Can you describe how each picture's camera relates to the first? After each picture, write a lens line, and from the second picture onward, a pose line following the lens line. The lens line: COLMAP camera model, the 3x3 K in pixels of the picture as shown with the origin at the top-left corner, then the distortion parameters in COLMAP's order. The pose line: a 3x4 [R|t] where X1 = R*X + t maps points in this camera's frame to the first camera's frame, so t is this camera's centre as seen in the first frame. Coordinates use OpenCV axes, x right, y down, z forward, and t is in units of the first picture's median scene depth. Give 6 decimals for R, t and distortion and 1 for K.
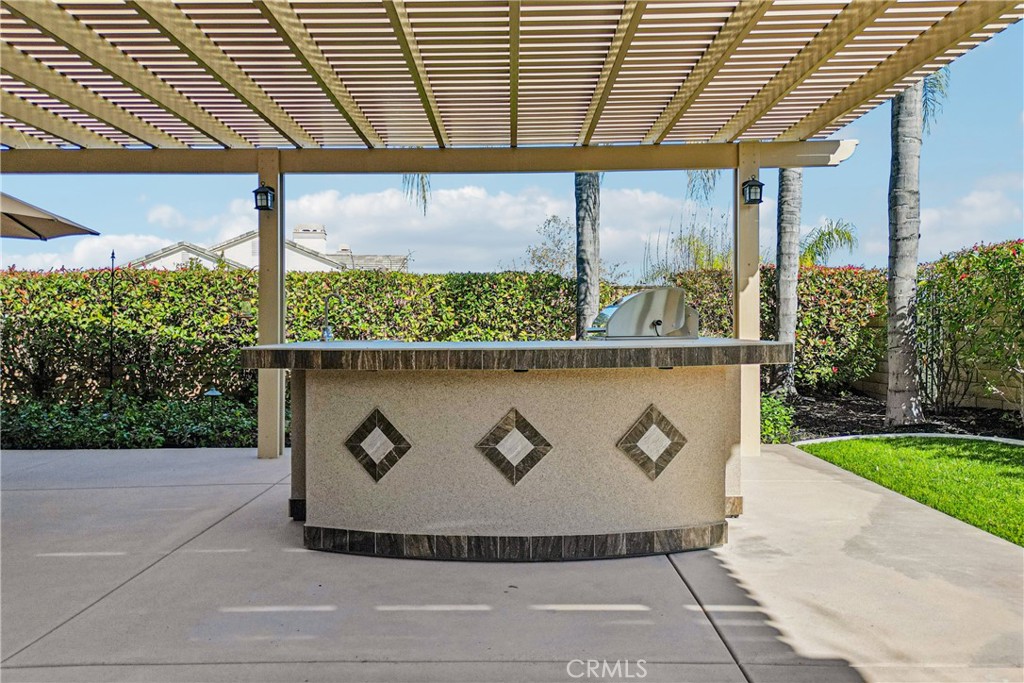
lens RADIAL K [[742.4, 0, 513.7], [0, 742.4, 337.3], [0, 0, 1]] dist [-0.037900, -0.002185]
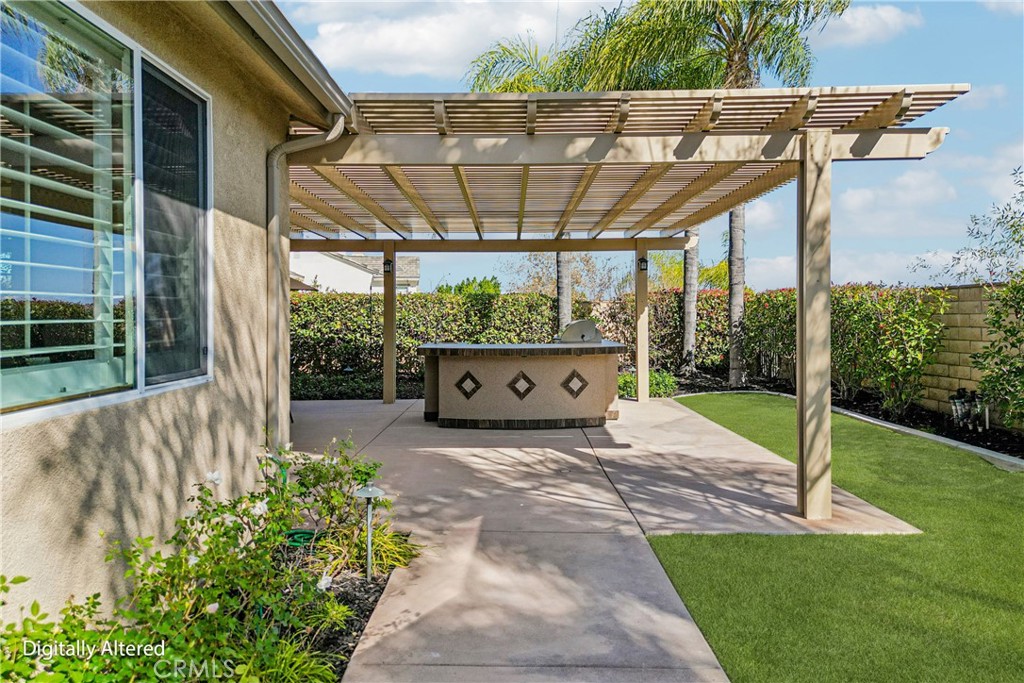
lens RADIAL K [[742.4, 0, 507.5], [0, 742.4, 337.1], [0, 0, 1]] dist [-0.037900, -0.002185]
pose [[0.999989, 0.000387, -0.004712, -0.020375], [-0.000310, 0.999865, 0.016418, -0.036442], [0.004718, -0.016417, 0.999854, -0.887842]]
